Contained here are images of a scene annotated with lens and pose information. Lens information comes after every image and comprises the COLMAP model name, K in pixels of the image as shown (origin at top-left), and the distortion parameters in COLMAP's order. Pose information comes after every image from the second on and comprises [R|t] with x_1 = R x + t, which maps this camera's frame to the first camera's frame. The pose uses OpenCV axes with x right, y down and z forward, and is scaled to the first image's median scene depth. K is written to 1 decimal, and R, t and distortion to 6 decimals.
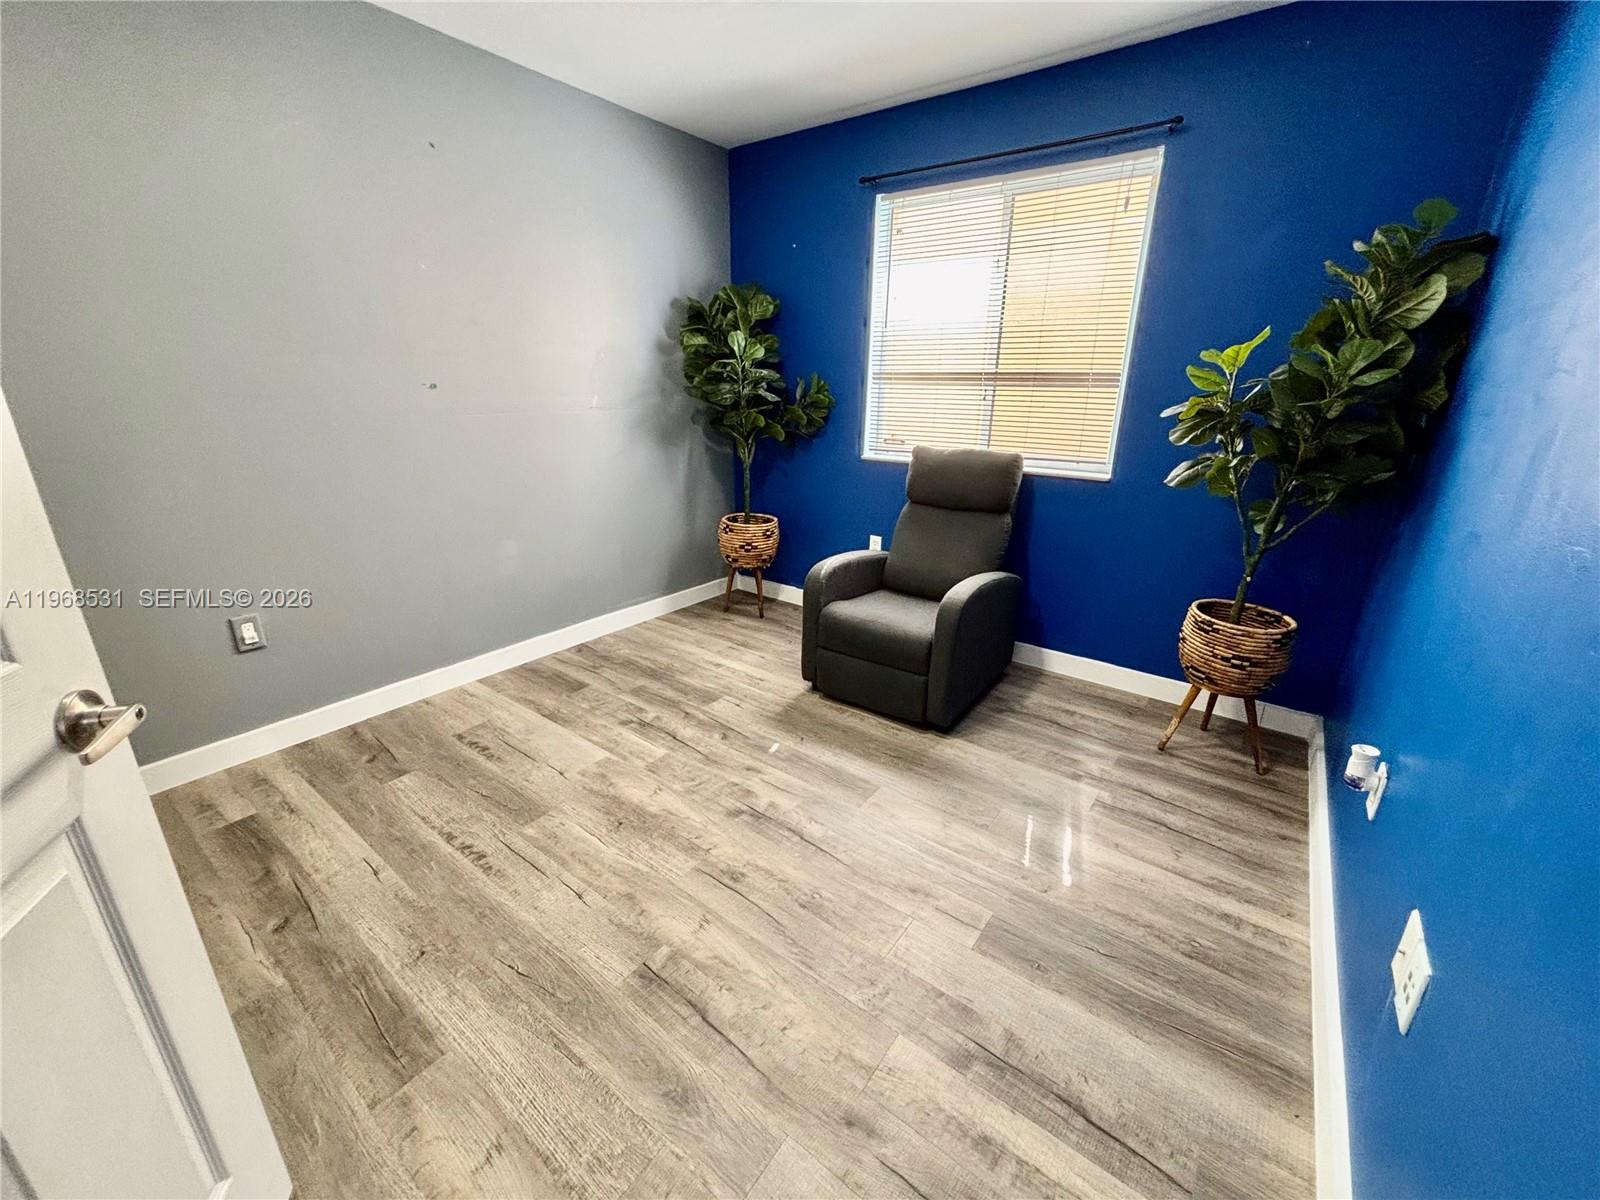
lens RADIAL K [[641.2, 0, 799.1], [0, 641.2, 600.4], [0, 0, 1]] dist [0.005733, -0.000419]
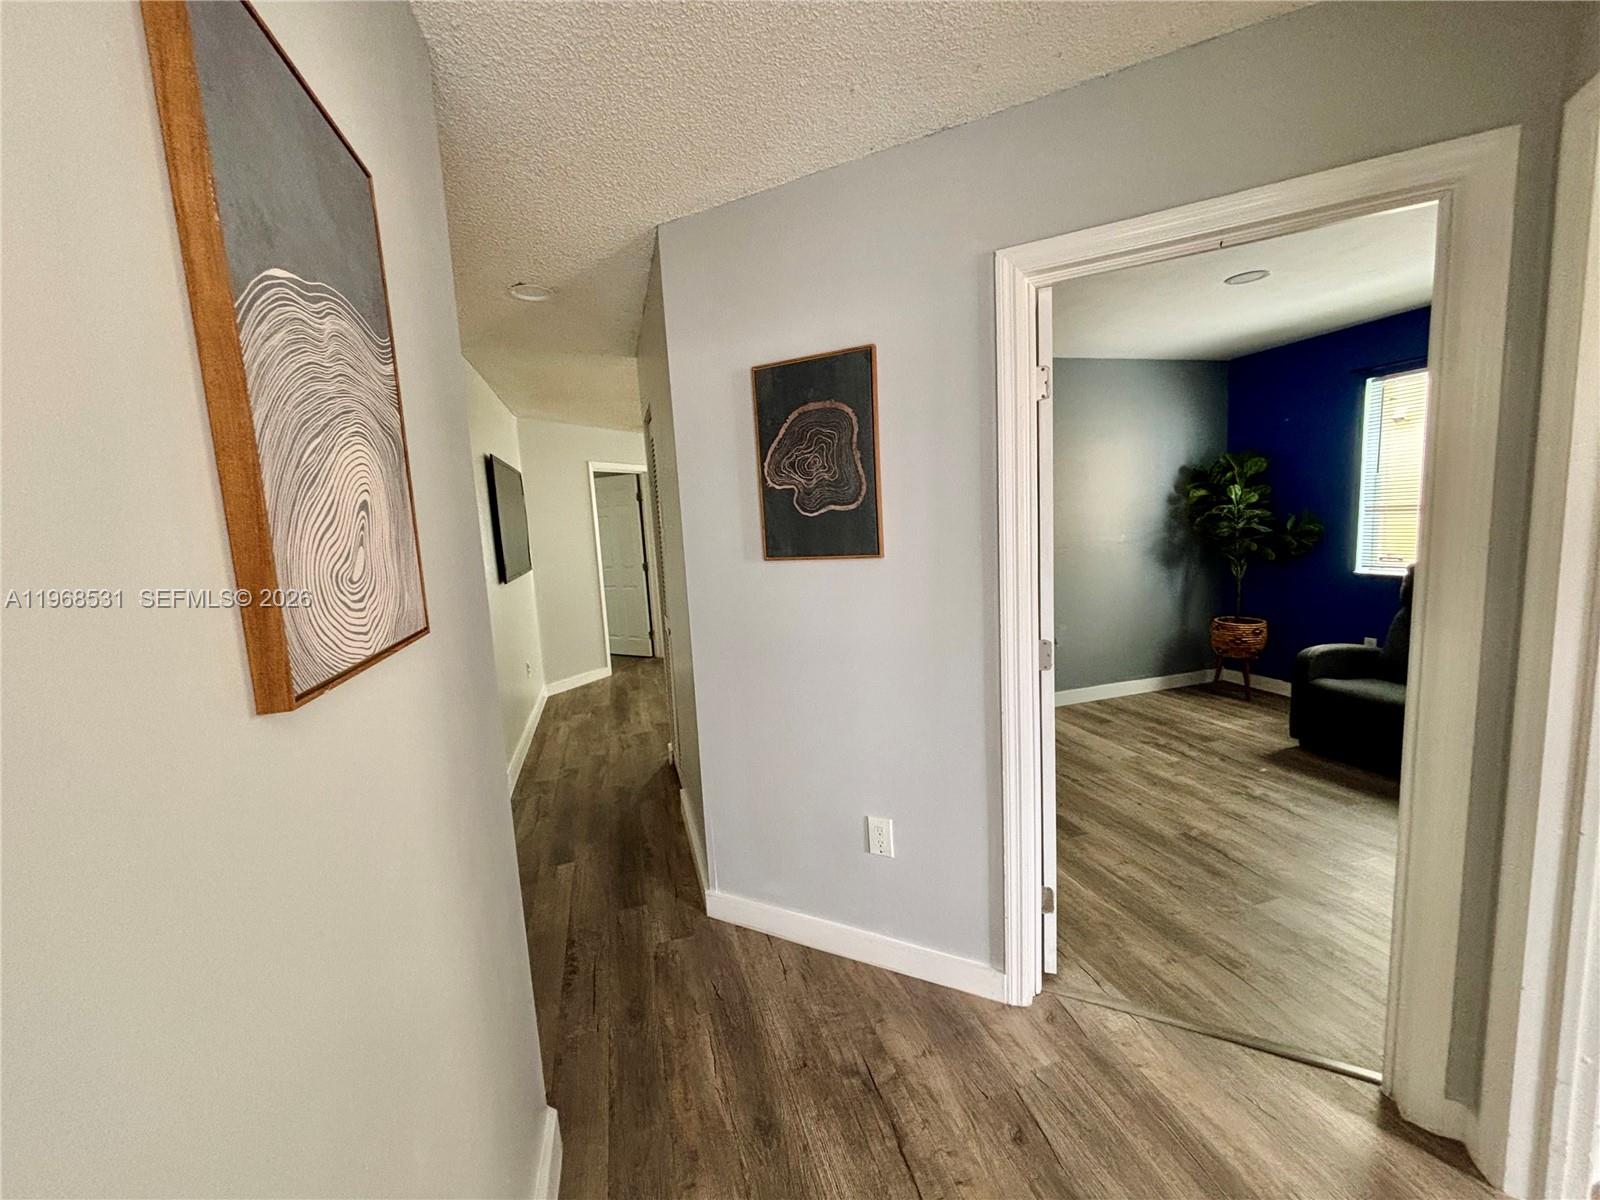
lens RADIAL K [[641.2, 0, 801.7], [0, 641.2, 598.0], [0, 0, 1]] dist [0.005733, -0.000419]
pose [[0.799522, 0.012723, -0.600502, -0.006928], [-0.123815, 0.981794, -0.144049, 0.137475], [0.587737, 0.189521, 0.786541, -0.599721]]
